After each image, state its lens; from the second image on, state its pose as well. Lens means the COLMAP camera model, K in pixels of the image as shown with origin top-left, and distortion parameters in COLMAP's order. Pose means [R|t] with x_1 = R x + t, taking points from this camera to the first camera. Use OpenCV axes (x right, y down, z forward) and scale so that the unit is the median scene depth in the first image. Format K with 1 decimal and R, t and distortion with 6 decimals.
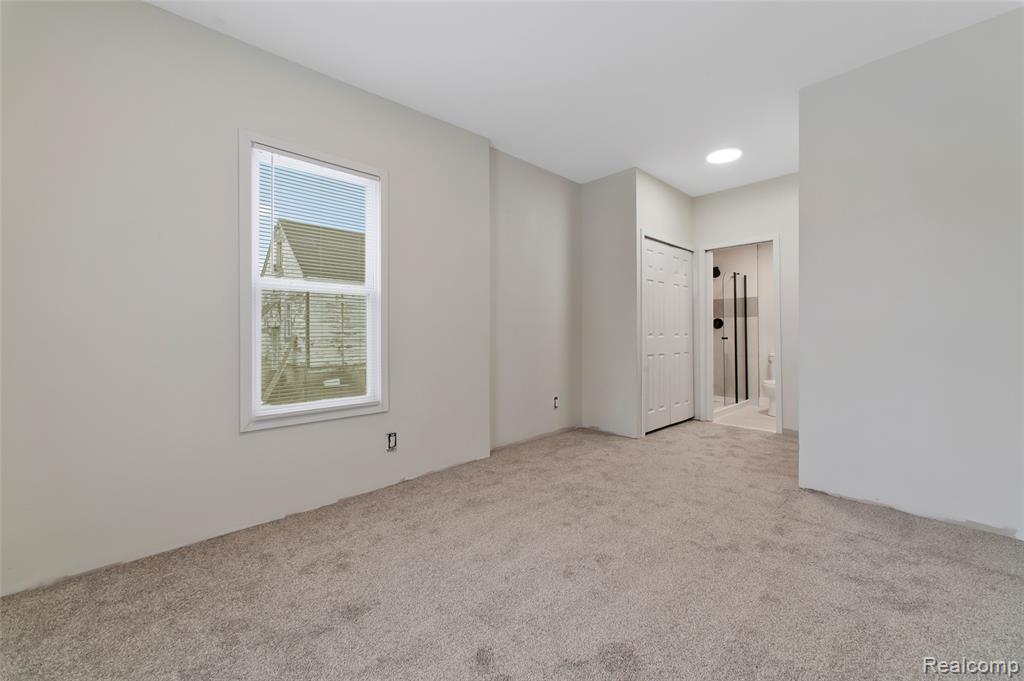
lens RADIAL K [[409.8, 0, 521.3], [0, 409.8, 334.5], [0, 0, 1]] dist [0.011331, -0.000850]
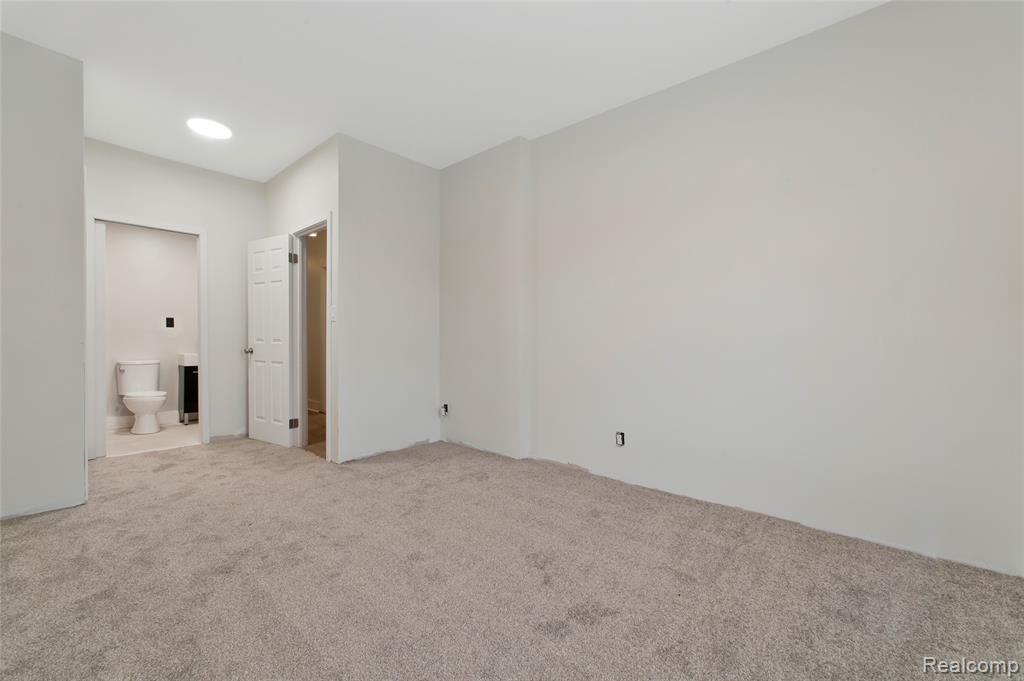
lens RADIAL K [[409.8, 0, 516.4], [0, 409.8, 344.4], [0, 0, 1]] dist [0.011331, -0.000850]
pose [[-0.113521, -0.001382, 0.993535, -0.548502], [-0.004753, 0.999988, 0.000848, 0.013930], [-0.993524, -0.004626, -0.113527, 0.574954]]
